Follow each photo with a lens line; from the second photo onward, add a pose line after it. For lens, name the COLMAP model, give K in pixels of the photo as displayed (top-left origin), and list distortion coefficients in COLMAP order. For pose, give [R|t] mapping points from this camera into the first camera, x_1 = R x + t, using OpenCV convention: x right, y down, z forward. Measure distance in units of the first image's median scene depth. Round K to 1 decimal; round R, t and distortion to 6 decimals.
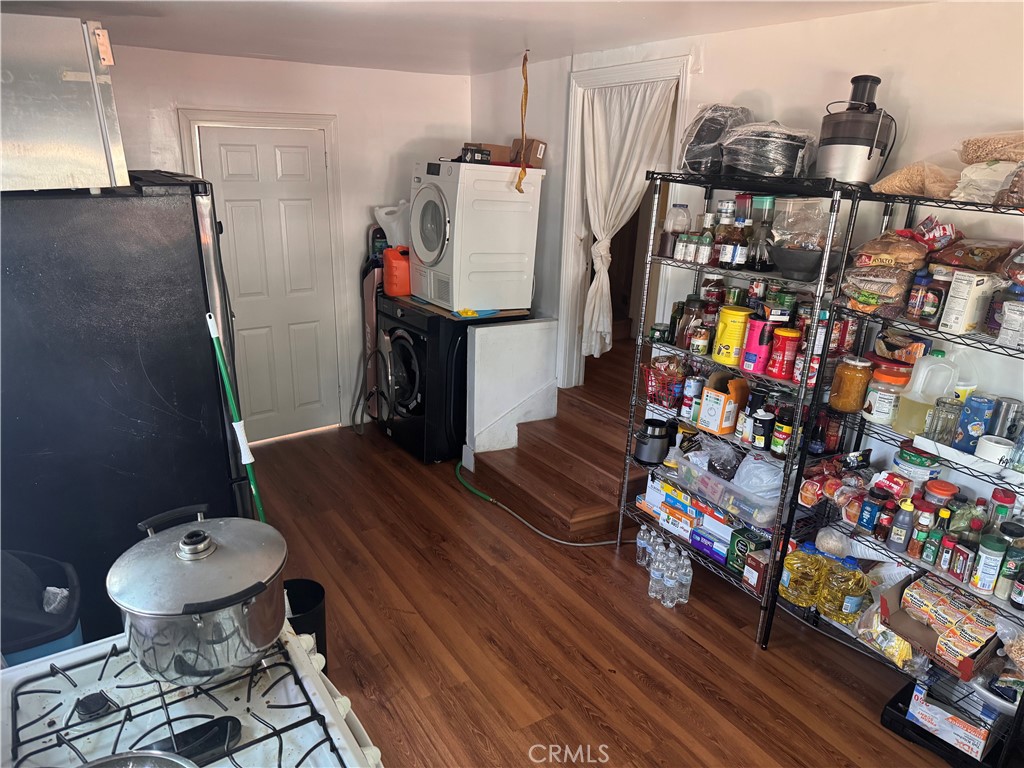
lens RADIAL K [[707.4, 0, 506.5], [0, 707.4, 384.8], [0, 0, 1]] dist [0.090192, -0.121185]
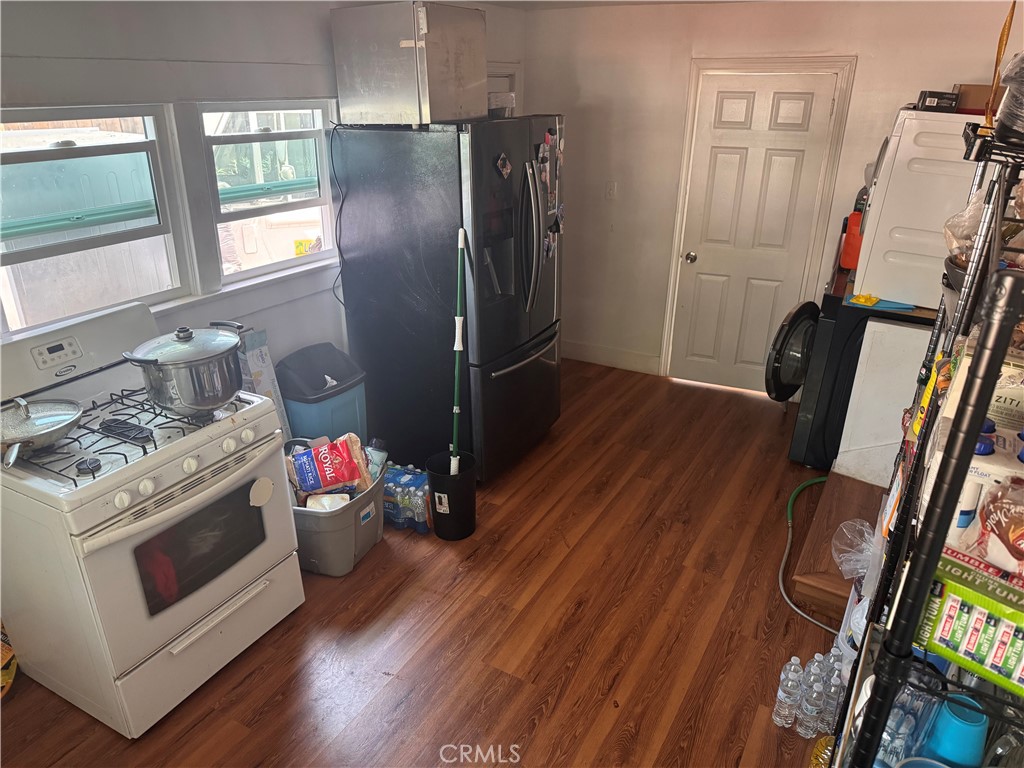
lens RADIAL K [[707.4, 0, 506.5], [0, 707.4, 384.8], [0, 0, 1]] dist [0.090192, -0.121185]
pose [[0.460296, 0.318645, -0.828609, 0.635361], [-0.269457, 0.939479, 0.211596, -0.103586], [0.845885, 0.125877, 0.518299, 0.362540]]
